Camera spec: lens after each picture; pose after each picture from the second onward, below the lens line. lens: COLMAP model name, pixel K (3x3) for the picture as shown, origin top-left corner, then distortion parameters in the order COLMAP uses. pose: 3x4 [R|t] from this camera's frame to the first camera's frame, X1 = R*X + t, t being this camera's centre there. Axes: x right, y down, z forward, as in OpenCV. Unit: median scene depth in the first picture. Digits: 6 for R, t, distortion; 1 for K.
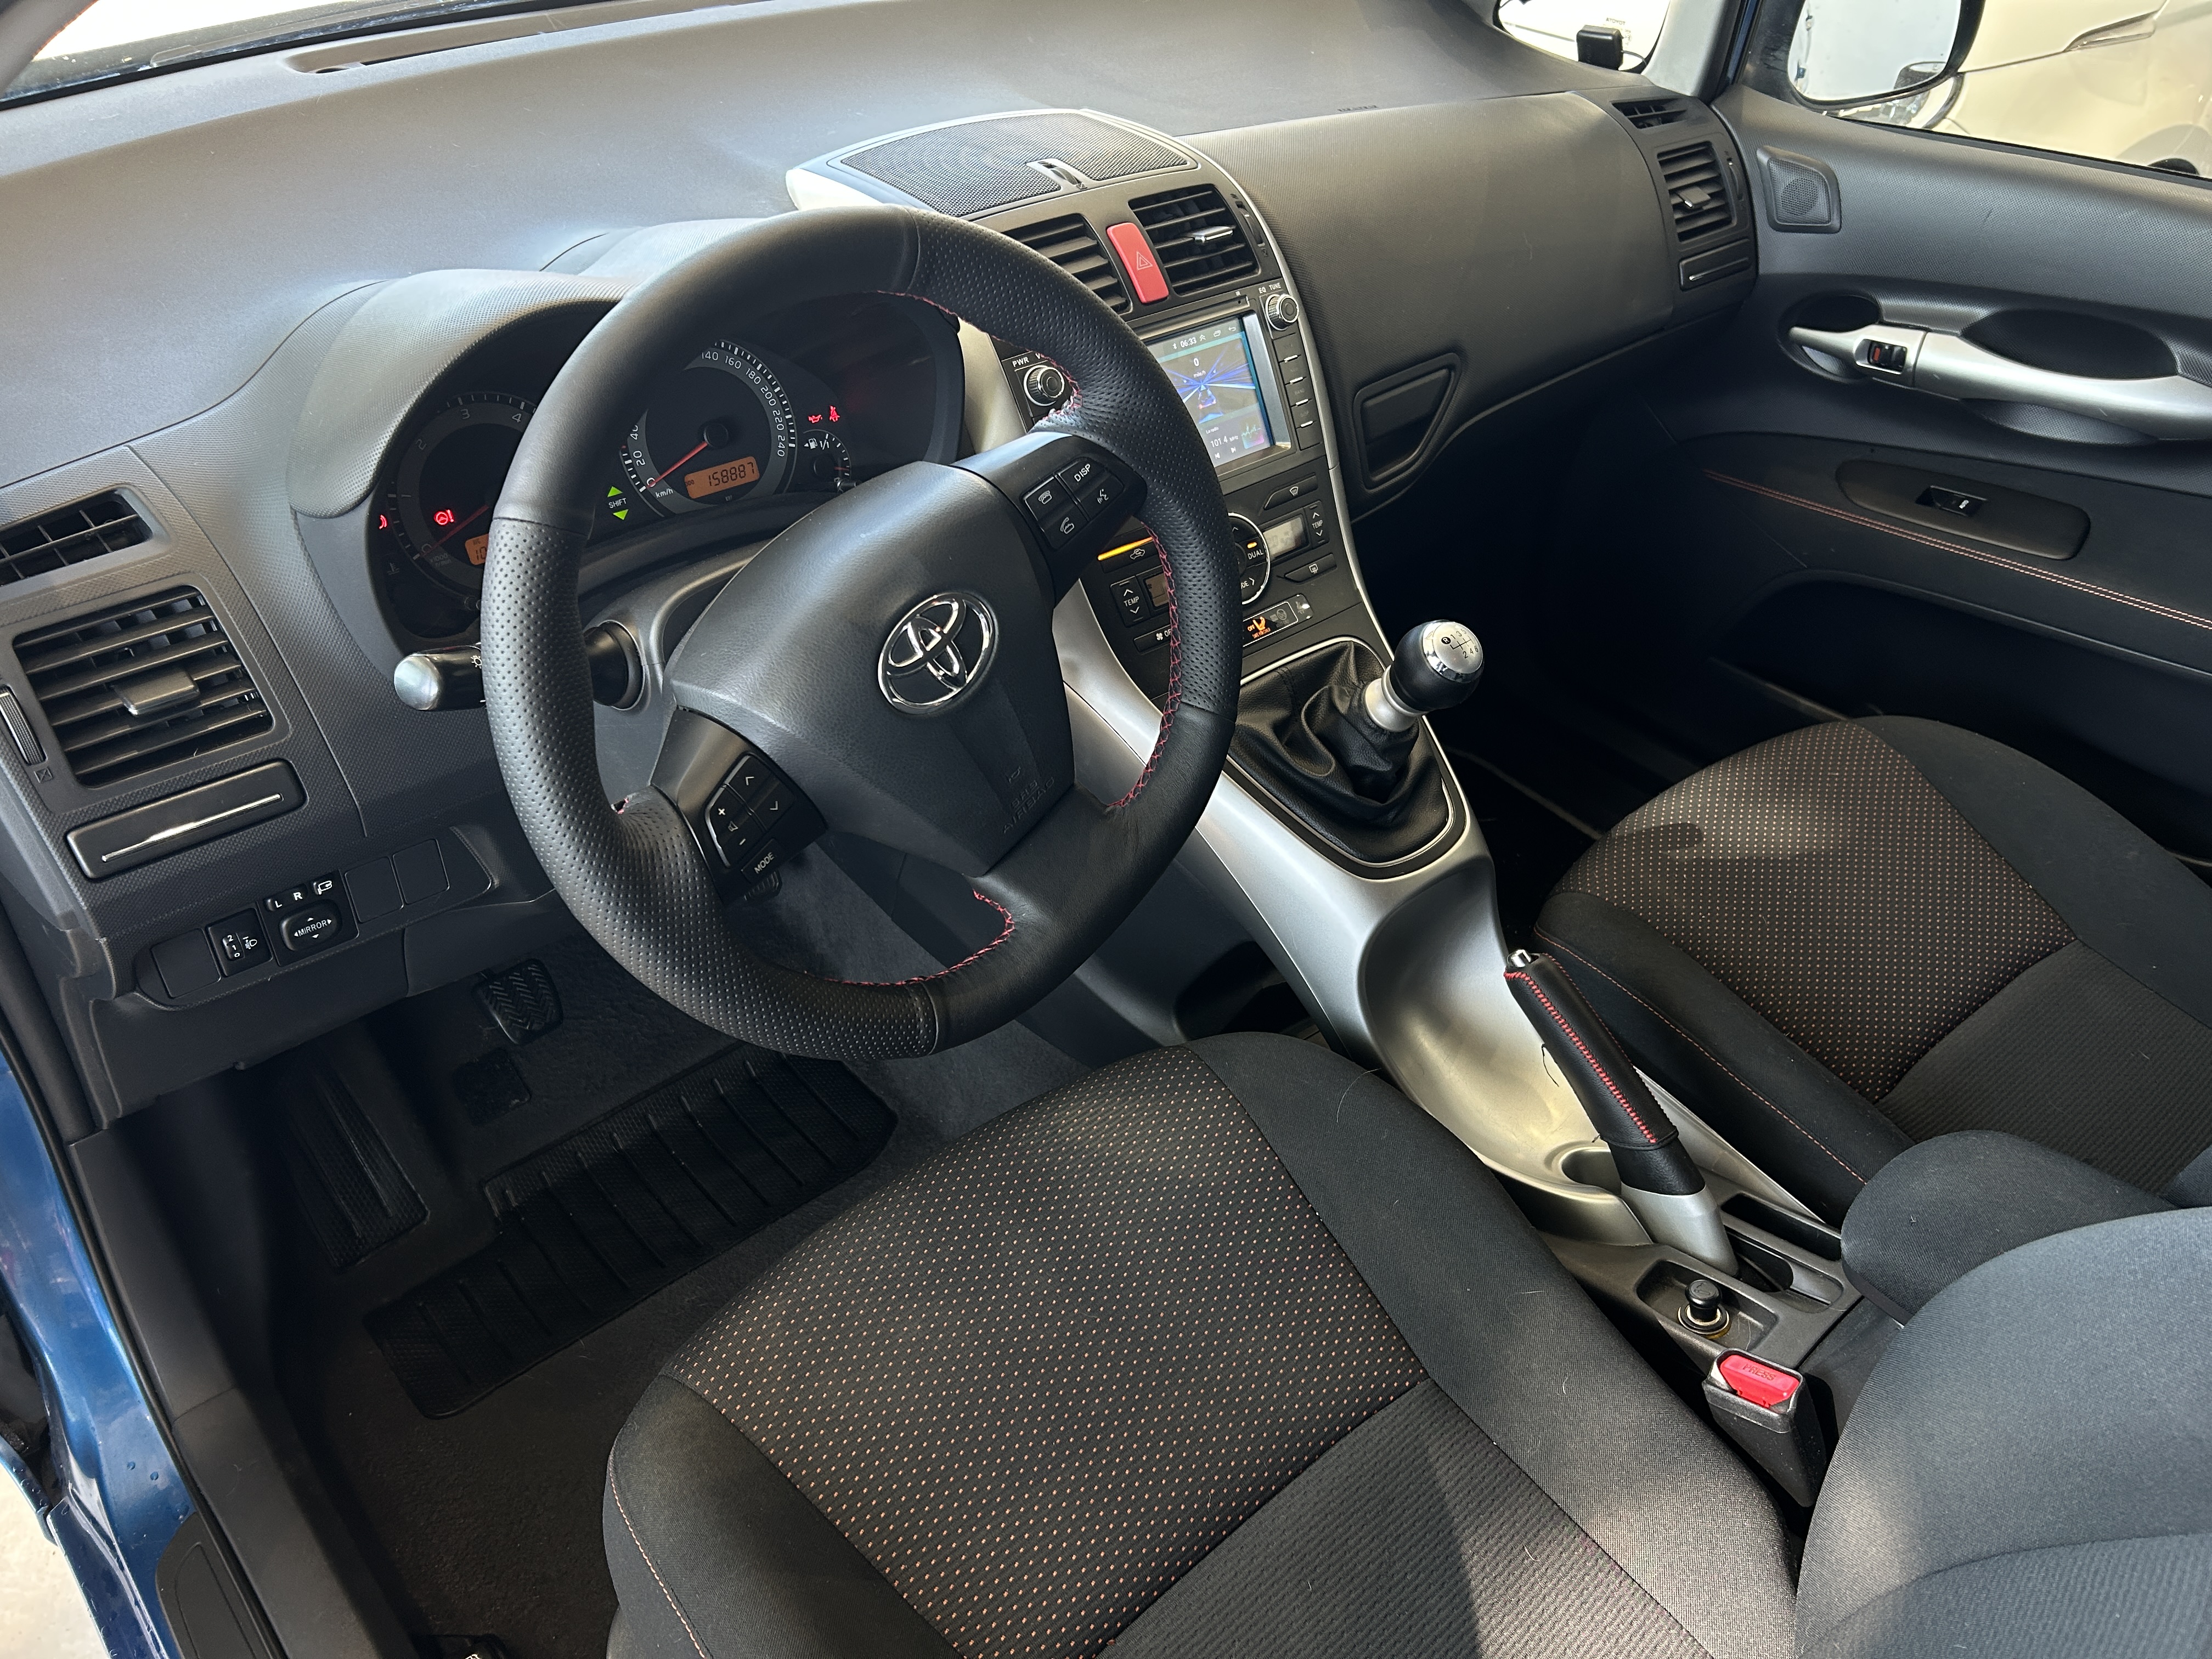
lens RADIAL K [[1665.9, 0, 1107.3], [0, 1665.9, 827.8], [0, 0, 1]] dist [0.035379, -0.043801]
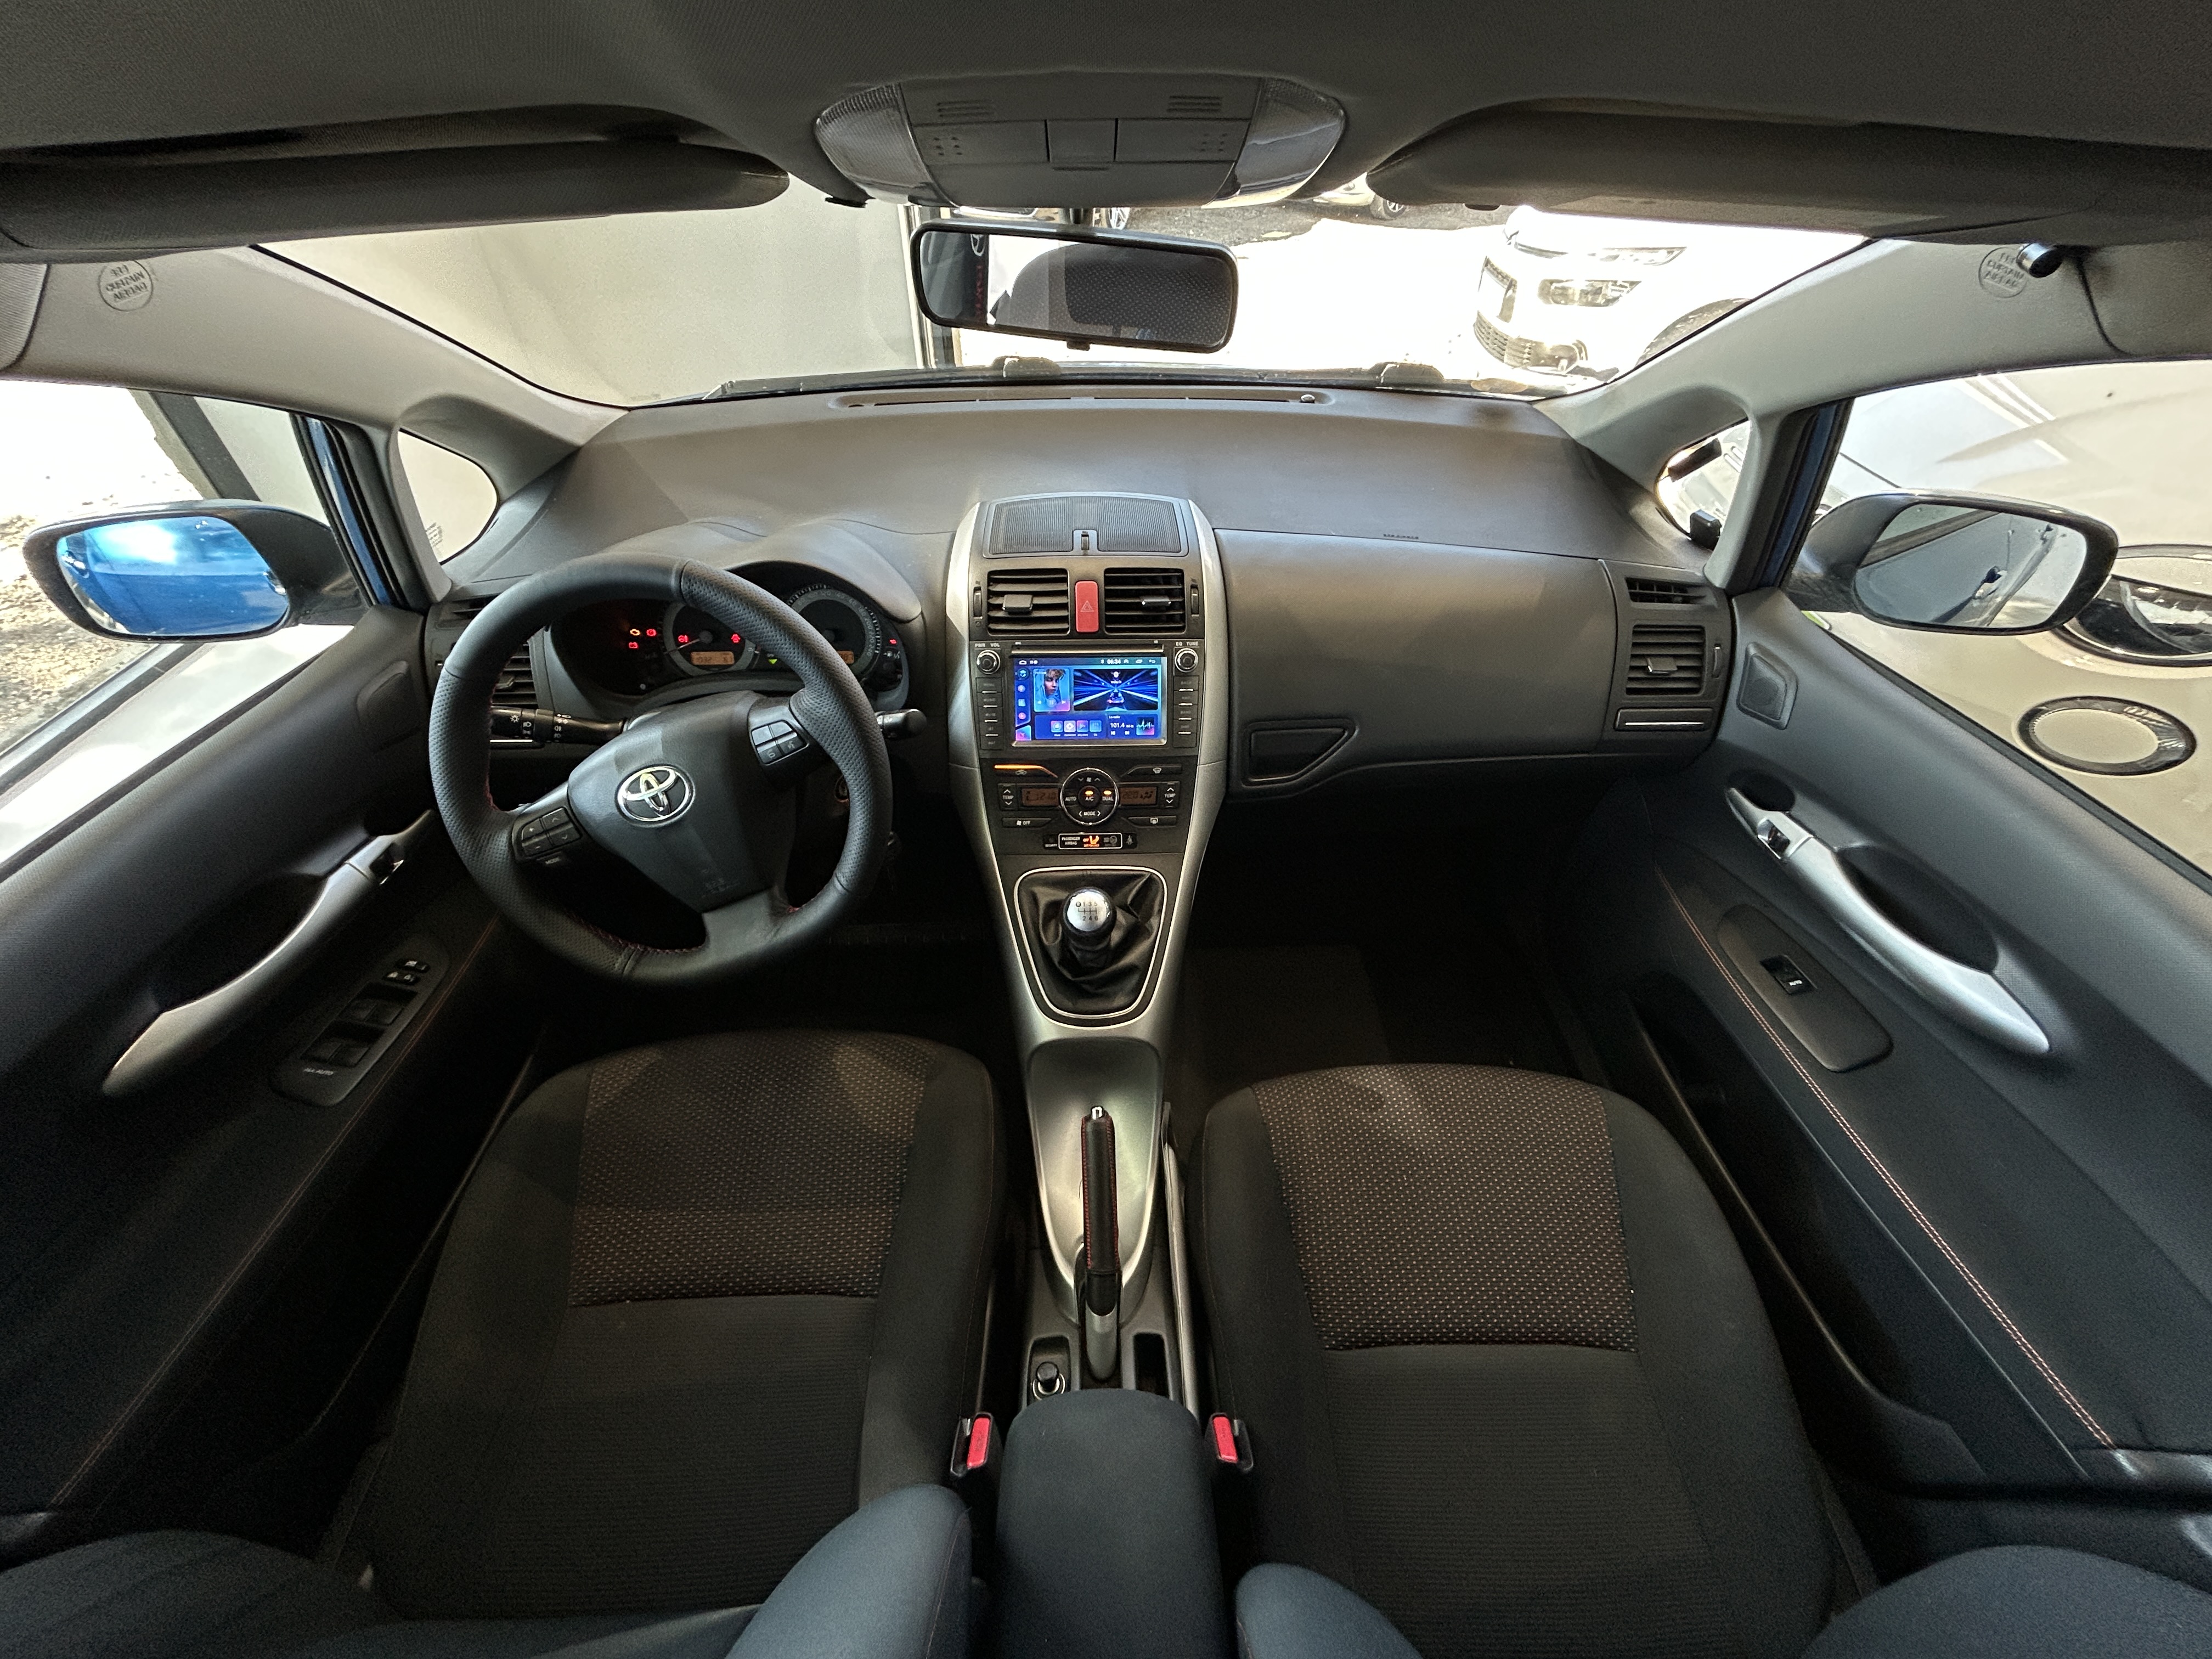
lens RADIAL K [[881.5, 0, 1101.3], [0, 881.5, 828.5], [0, 0, 1]] dist [0.000344, -0.000146]
pose [[0.773935, 0.396969, -0.493397, 0.459515], [-0.370464, 0.915713, 0.155646, -0.240656], [0.513597, 0.062326, 0.855765, 0.251143]]
